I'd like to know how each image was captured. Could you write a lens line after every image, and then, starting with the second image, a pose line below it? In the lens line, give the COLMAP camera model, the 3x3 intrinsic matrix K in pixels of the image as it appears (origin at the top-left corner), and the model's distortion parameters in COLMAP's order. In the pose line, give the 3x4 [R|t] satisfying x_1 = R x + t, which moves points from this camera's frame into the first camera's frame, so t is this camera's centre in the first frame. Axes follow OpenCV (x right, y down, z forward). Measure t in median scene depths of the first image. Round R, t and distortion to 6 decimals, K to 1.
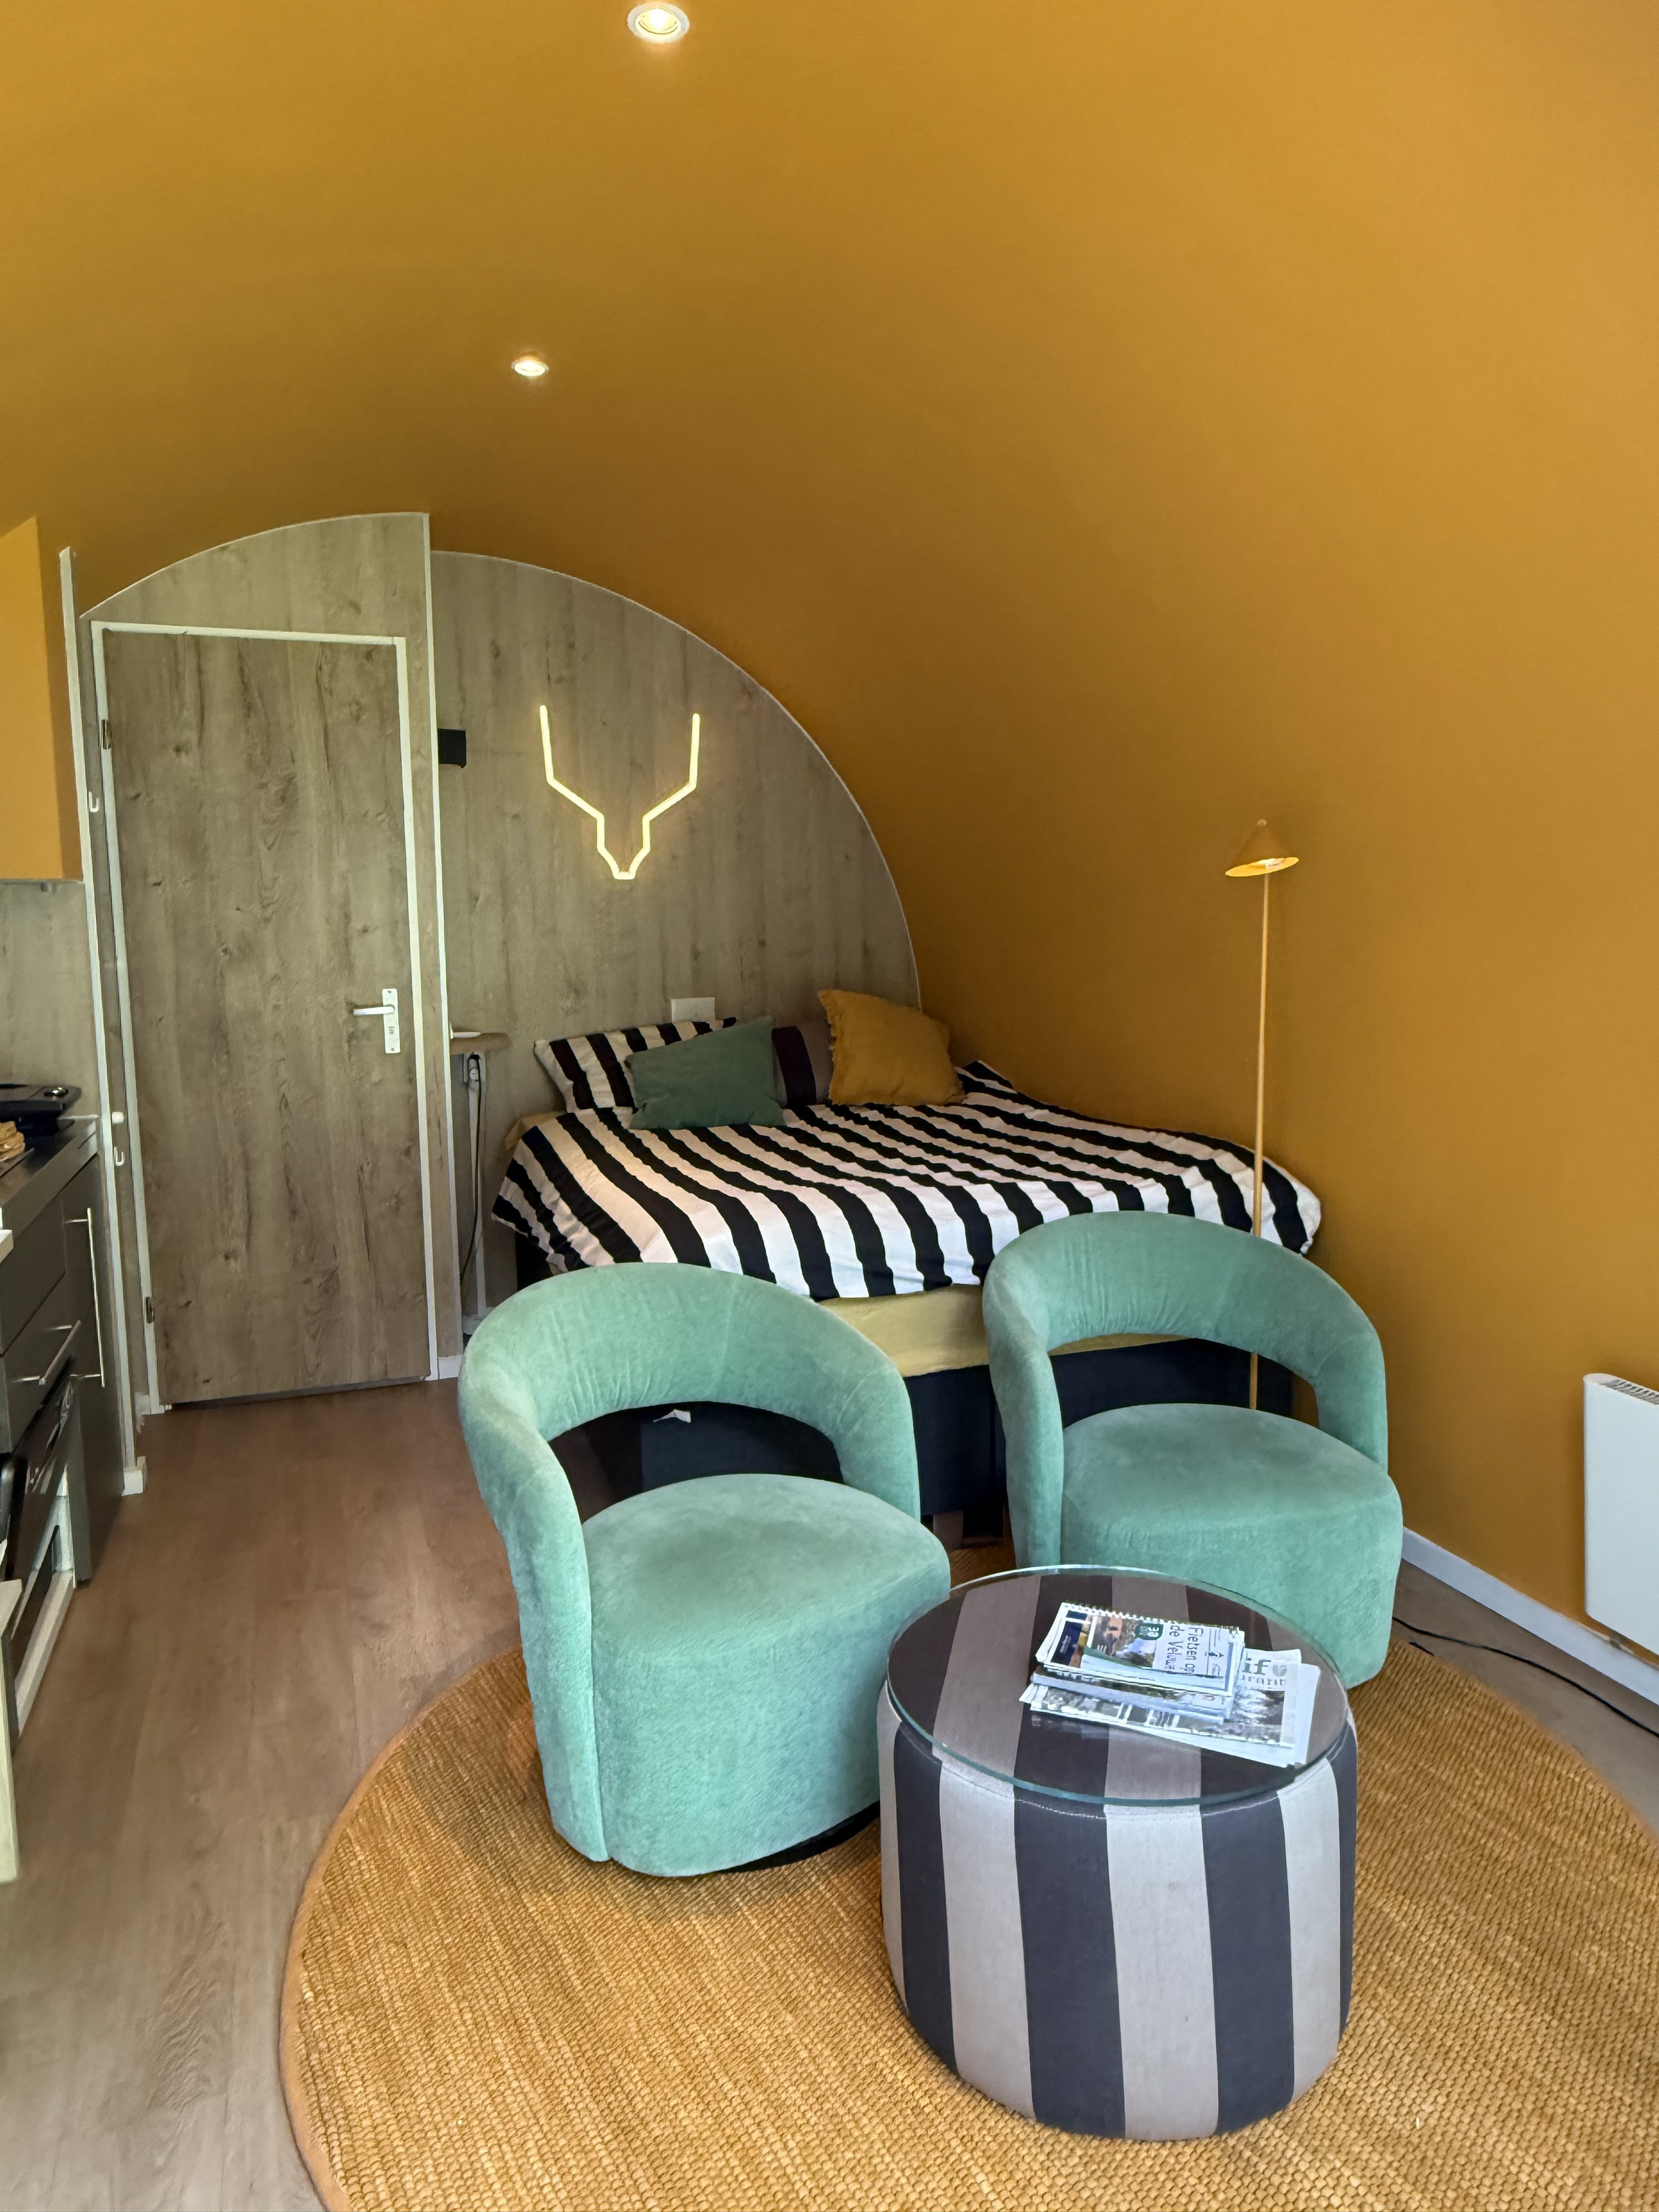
lens RADIAL K [[1411.3, 0, 821.9], [0, 1411.3, 1099.0], [0, 0, 1]] dist [-0.000114, 0.001525]
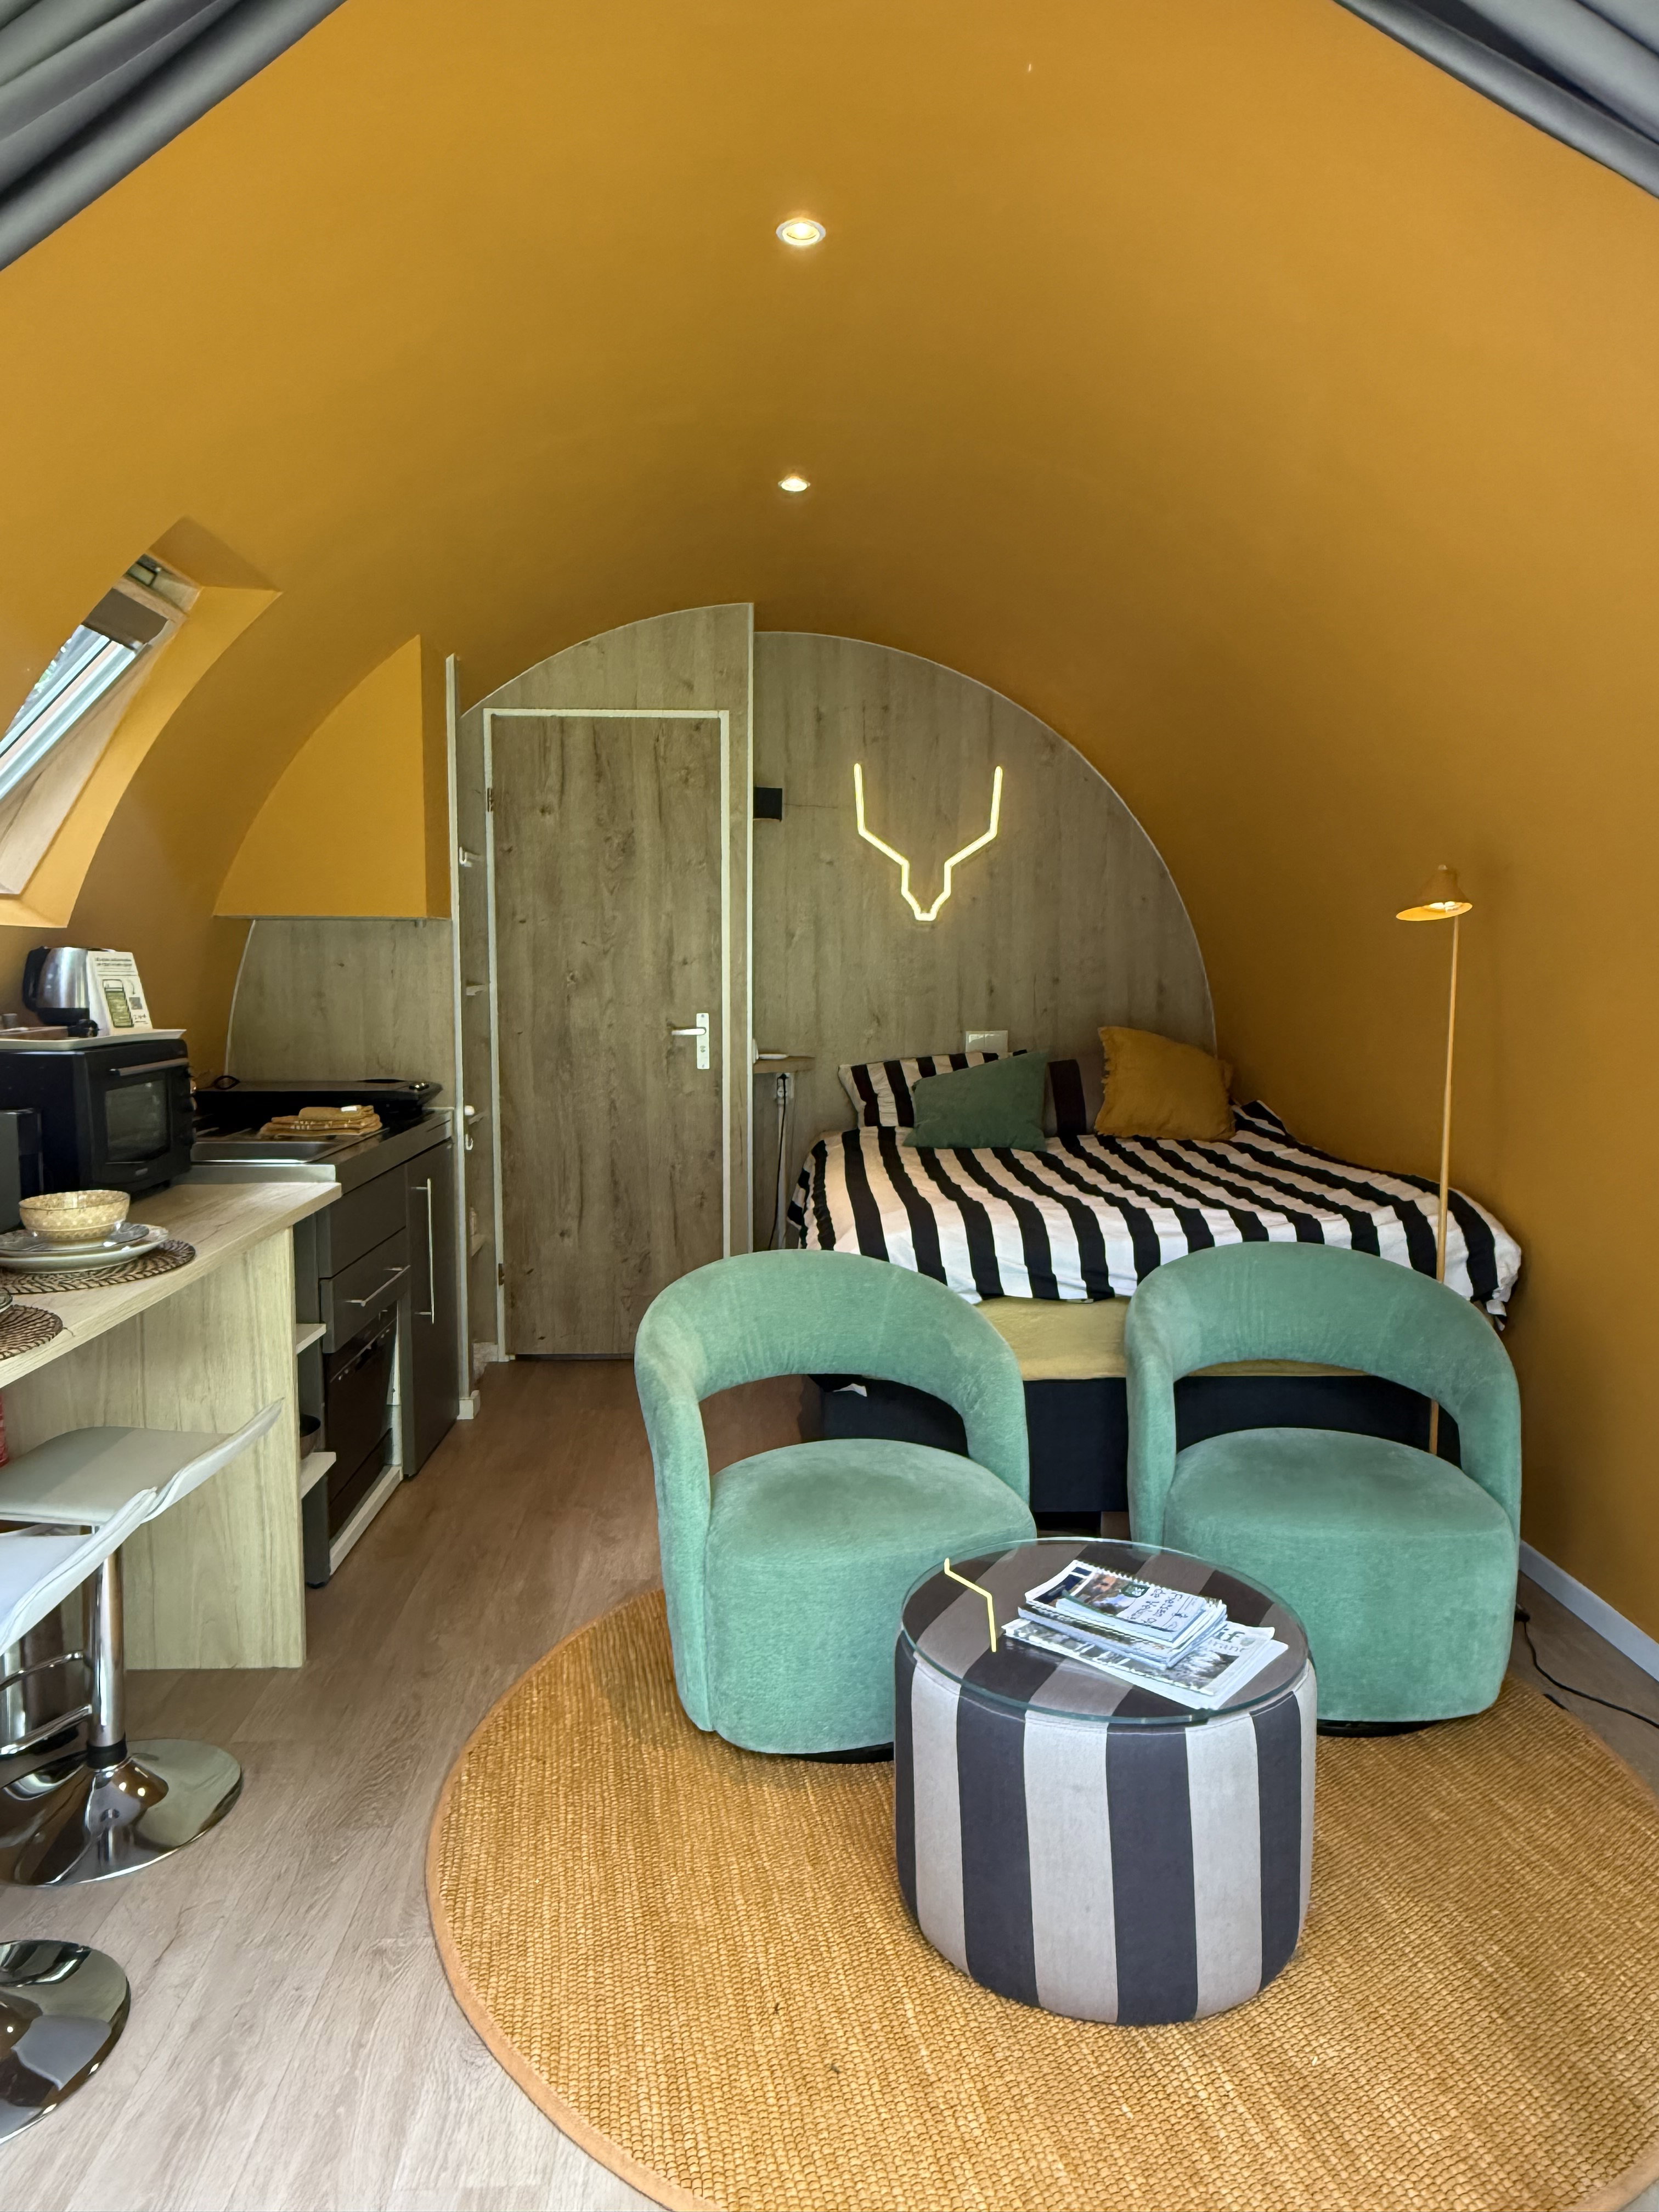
lens RADIAL K [[1411.3, 0, 825.3], [0, 1411.3, 1106.0], [0, 0, 1]] dist [-0.000114, 0.001525]
pose [[0.952767, 0.044954, -0.300358, 0.148545], [-0.051777, 0.998549, -0.014791, 0.010229], [0.299257, 0.029644, 0.953712, -0.072781]]
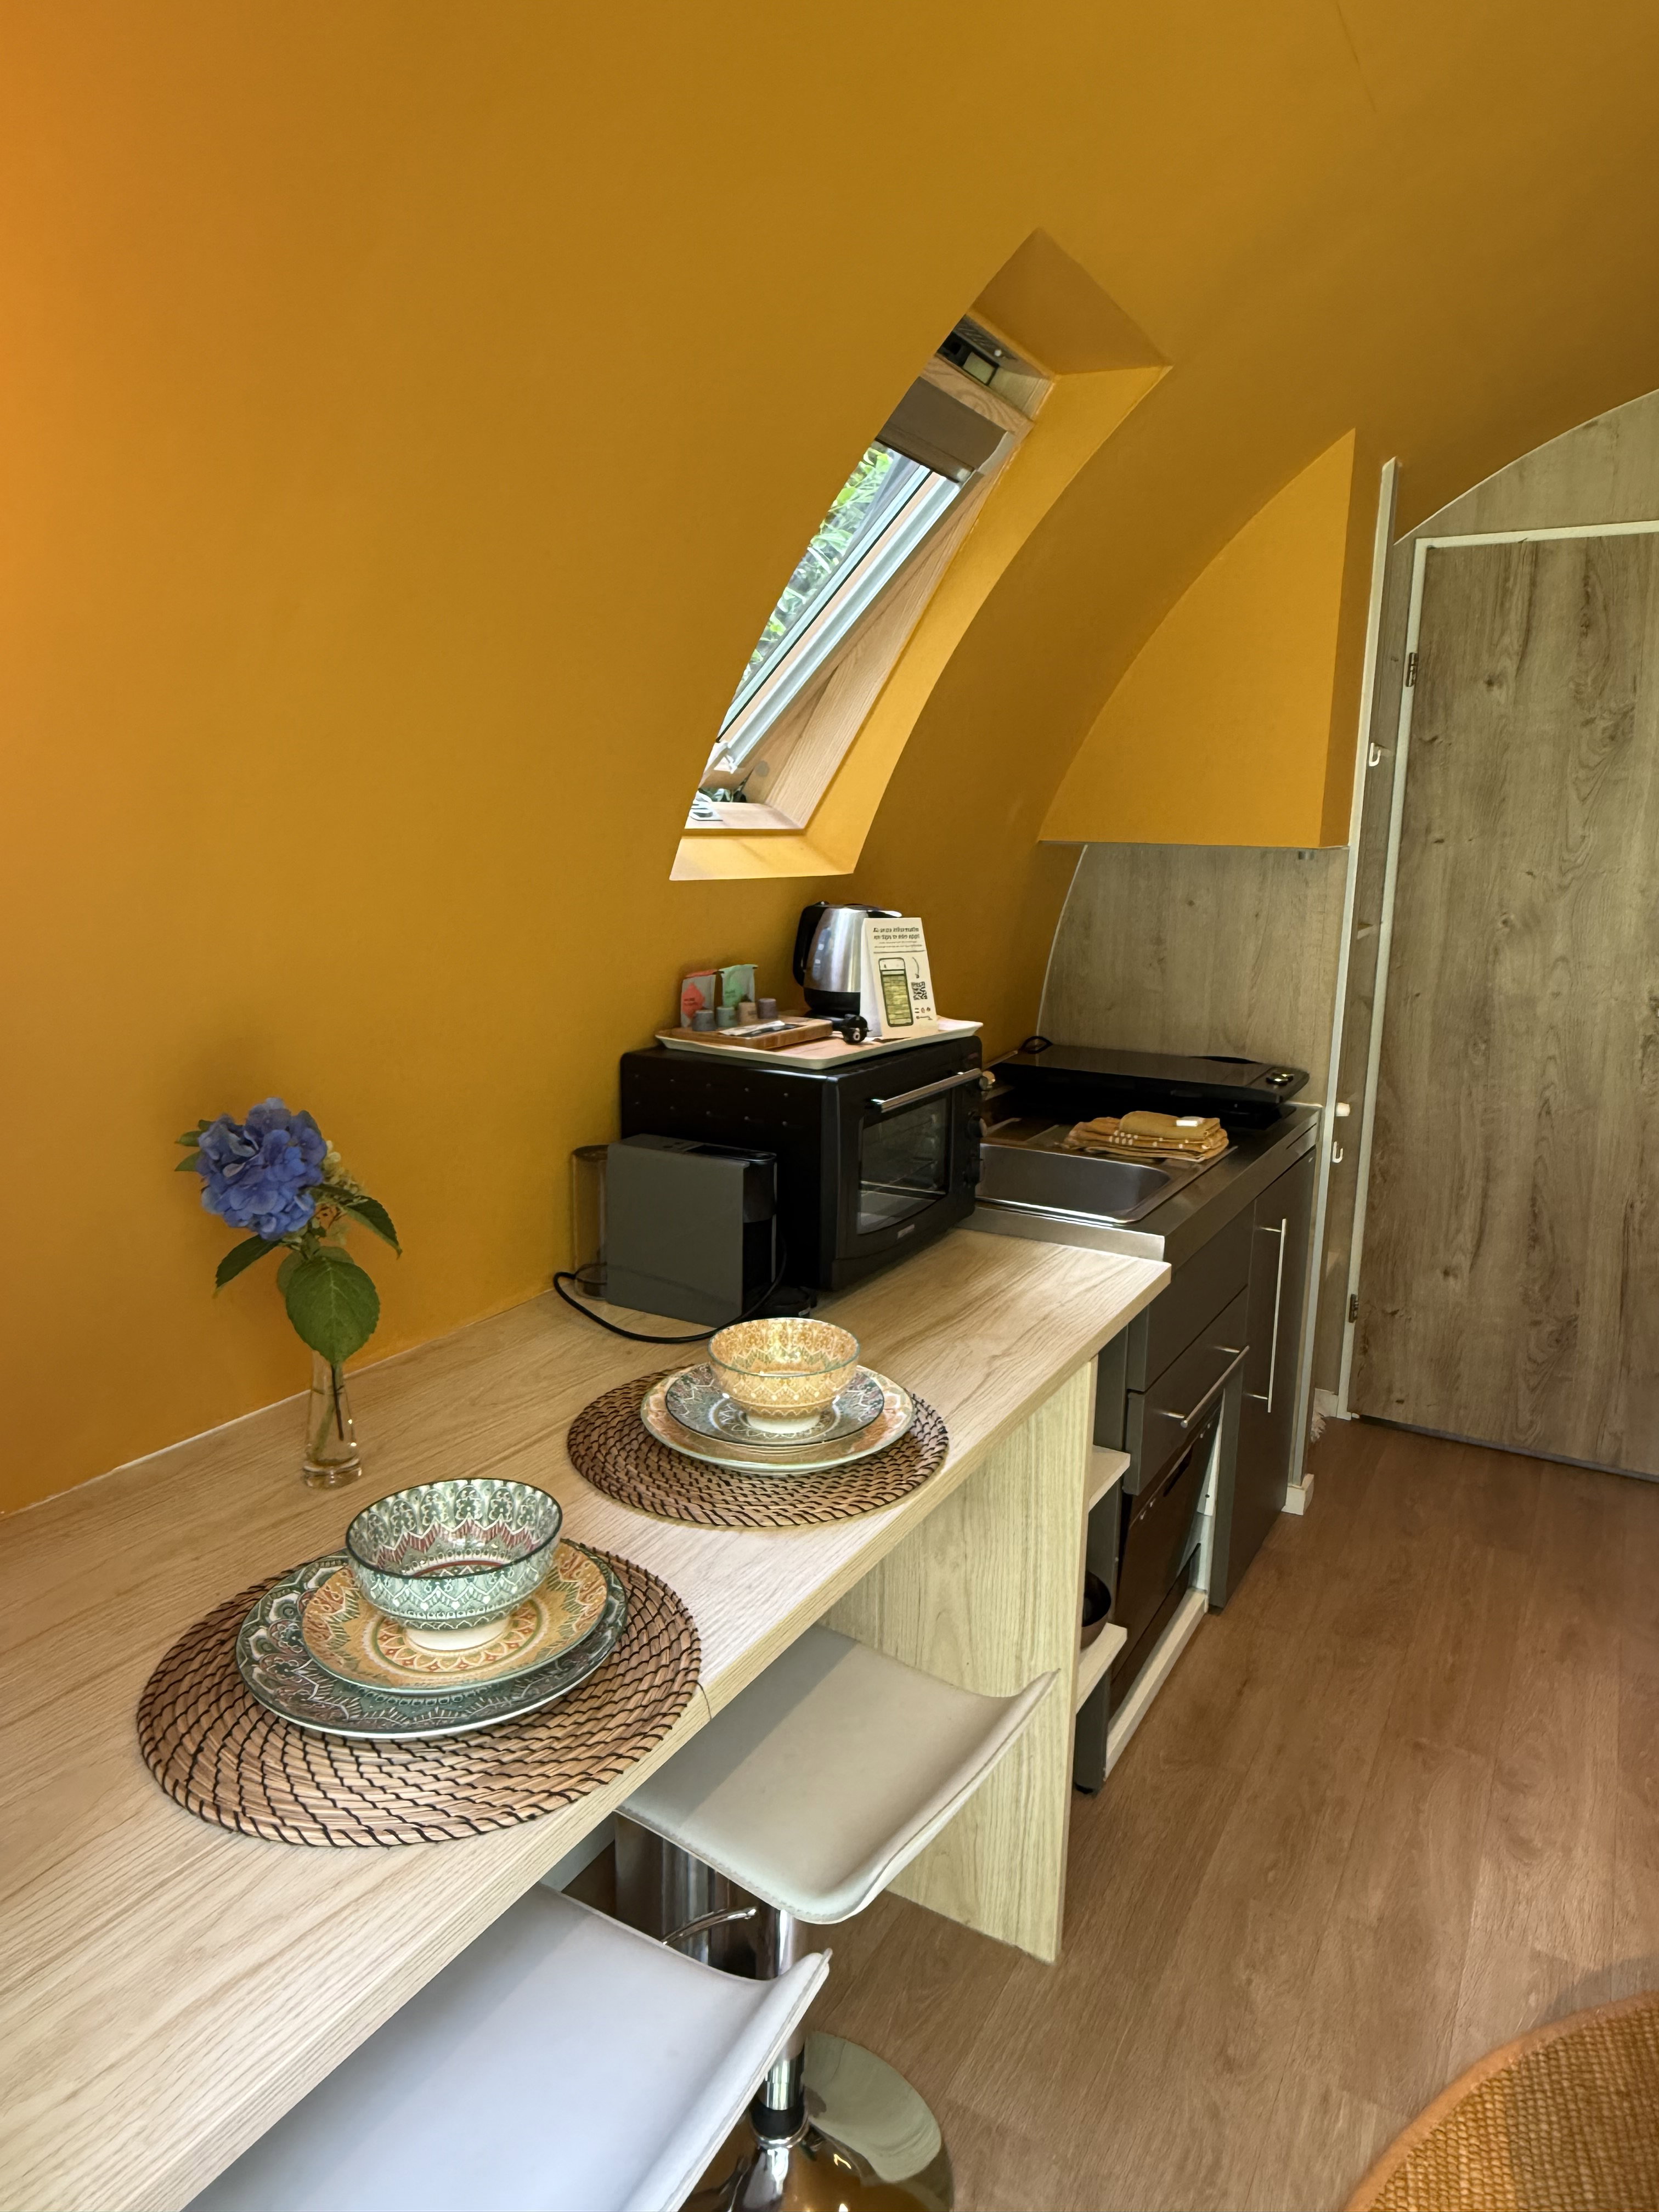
lens RADIAL K [[1411.3, 0, 824.8], [0, 1411.3, 1096.6], [0, 0, 1]] dist [-0.000114, 0.001525]
pose [[0.643274, 0.168945, -0.746763, -0.038680], [-0.121296, 0.985521, 0.118474, -0.054623], [0.755966, 0.014368, 0.654453, 0.147478]]
